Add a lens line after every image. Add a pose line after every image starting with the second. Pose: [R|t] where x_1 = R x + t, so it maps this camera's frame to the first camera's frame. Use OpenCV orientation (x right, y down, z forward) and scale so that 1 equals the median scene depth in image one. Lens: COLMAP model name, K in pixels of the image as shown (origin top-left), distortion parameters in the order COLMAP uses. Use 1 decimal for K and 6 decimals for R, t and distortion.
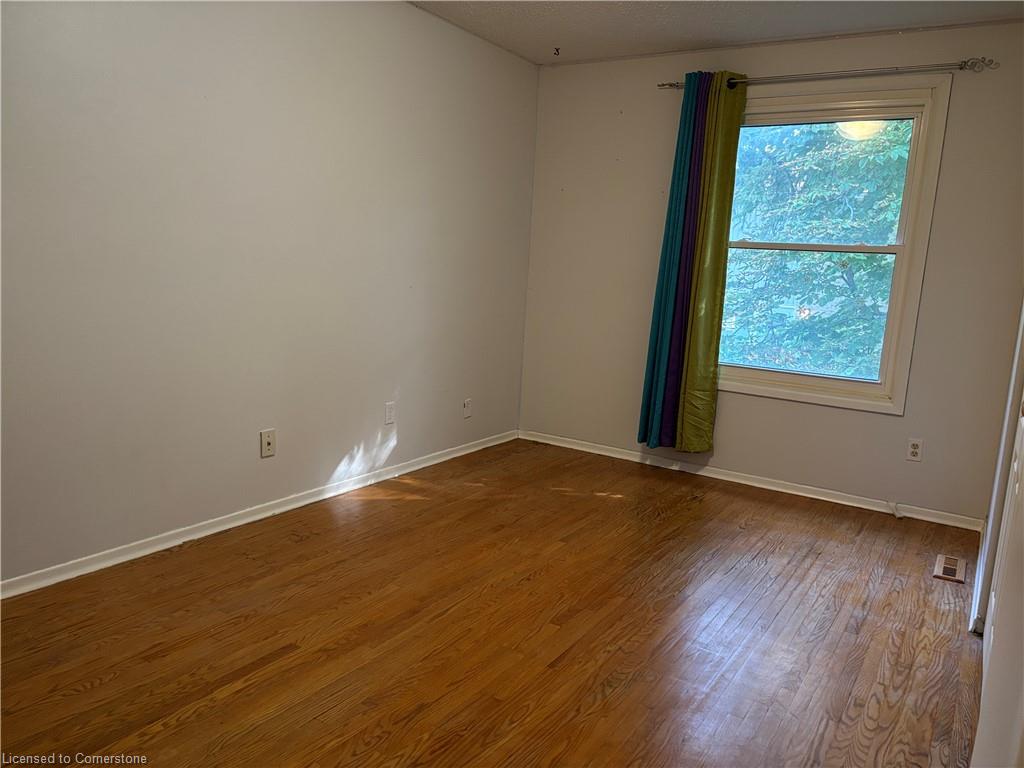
lens RADIAL K [[774.6, 0, 517.9], [0, 774.6, 381.8], [0, 0, 1]] dist [0.061958, -0.061175]
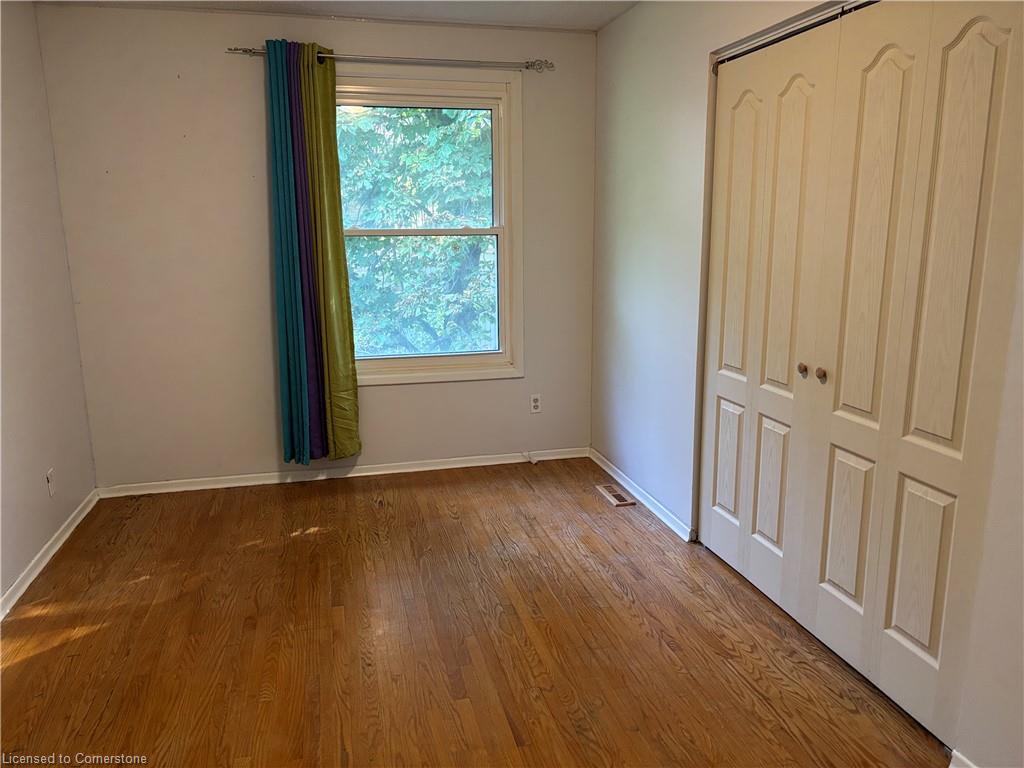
lens RADIAL K [[774.6, 0, 516.0], [0, 774.6, 381.6], [0, 0, 1]] dist [0.061958, -0.061175]
pose [[0.690223, -0.206429, 0.693527, -0.290841], [0.160876, 0.978234, 0.131064, -0.096230], [-0.705487, 0.021109, 0.708409, 0.202601]]
